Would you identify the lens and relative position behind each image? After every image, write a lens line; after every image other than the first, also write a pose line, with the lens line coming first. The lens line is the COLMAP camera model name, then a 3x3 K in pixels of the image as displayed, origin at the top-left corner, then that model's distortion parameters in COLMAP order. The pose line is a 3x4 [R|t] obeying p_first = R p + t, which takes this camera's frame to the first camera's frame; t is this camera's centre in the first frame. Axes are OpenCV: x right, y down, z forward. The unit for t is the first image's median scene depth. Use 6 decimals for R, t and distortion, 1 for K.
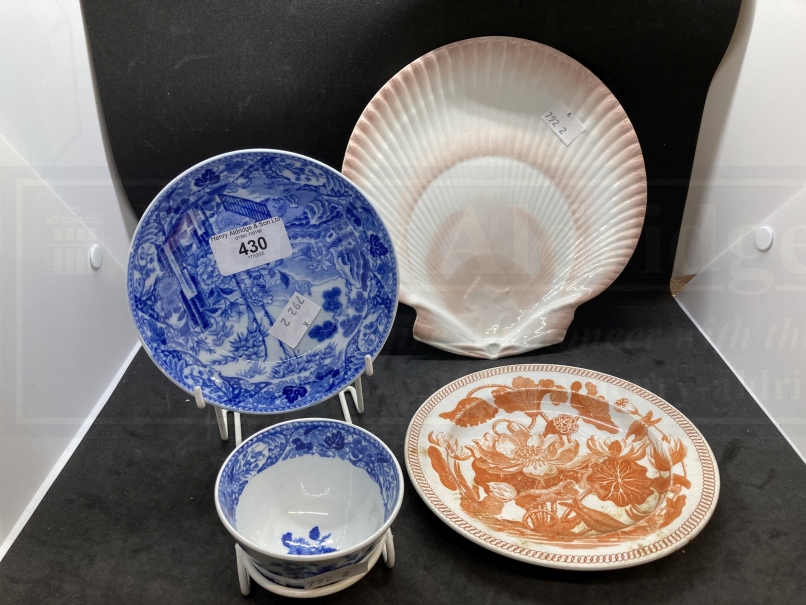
lens RADIAL K [[677.5, 0, 391.9], [0, 677.5, 311.1], [0, 0, 1]] dist [0.017776, -0.041406]
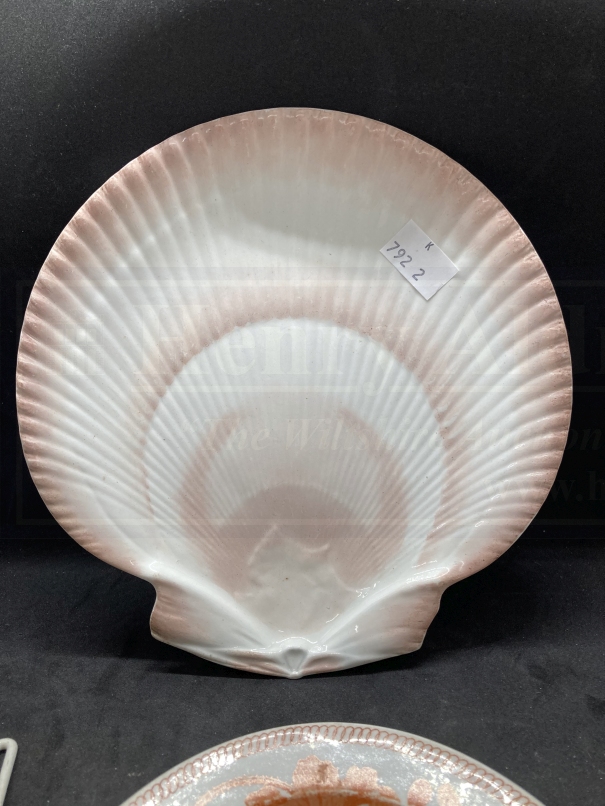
lens RADIAL K [[677.5, 0, 293.8], [0, 677.5, 395.6], [0, 0, 1]] dist [0.017776, -0.041406]
pose [[0.997489, 0.014917, -0.069226, 0.232829], [-0.019642, 0.997486, -0.068084, -0.153800], [0.068036, 0.069273, 0.995275, 0.541323]]
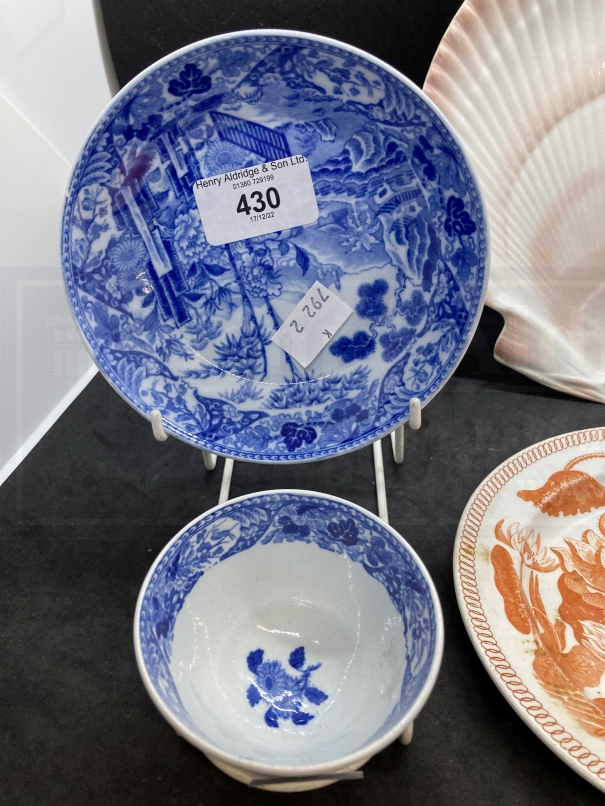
lens RADIAL K [[677.5, 0, 295.8], [0, 677.5, 401.1], [0, 0, 1]] dist [0.017776, -0.041406]
pose [[0.964663, 0.144039, -0.220630, -0.004538], [-0.100973, 0.975516, 0.195382, -0.039832], [0.243371, -0.166200, 0.955588, 0.355604]]
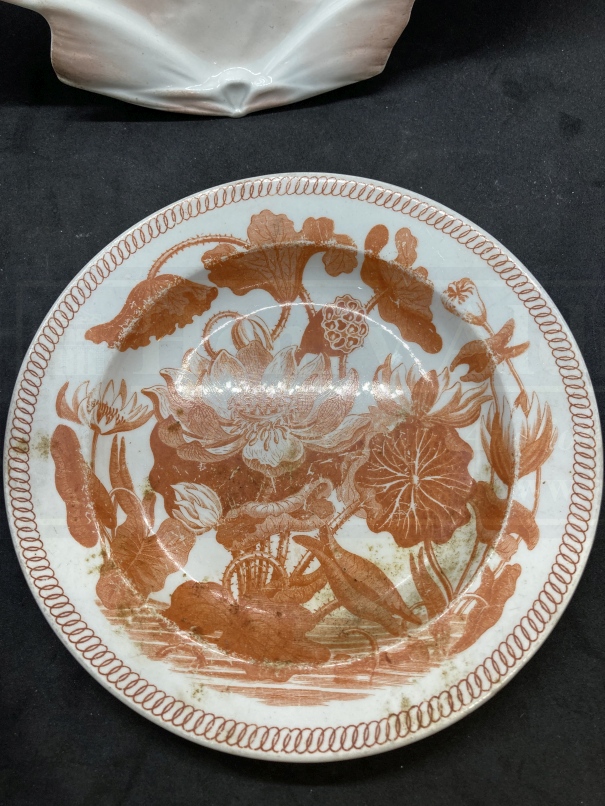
lens RADIAL K [[677.5, 0, 290.8], [0, 677.5, 404.9], [0, 0, 1]] dist [0.017776, -0.041406]
pose [[0.999444, -0.033020, 0.004719, 0.225629], [0.019364, 0.689575, 0.723955, -0.174282], [-0.027159, -0.723461, 0.689831, 0.645682]]
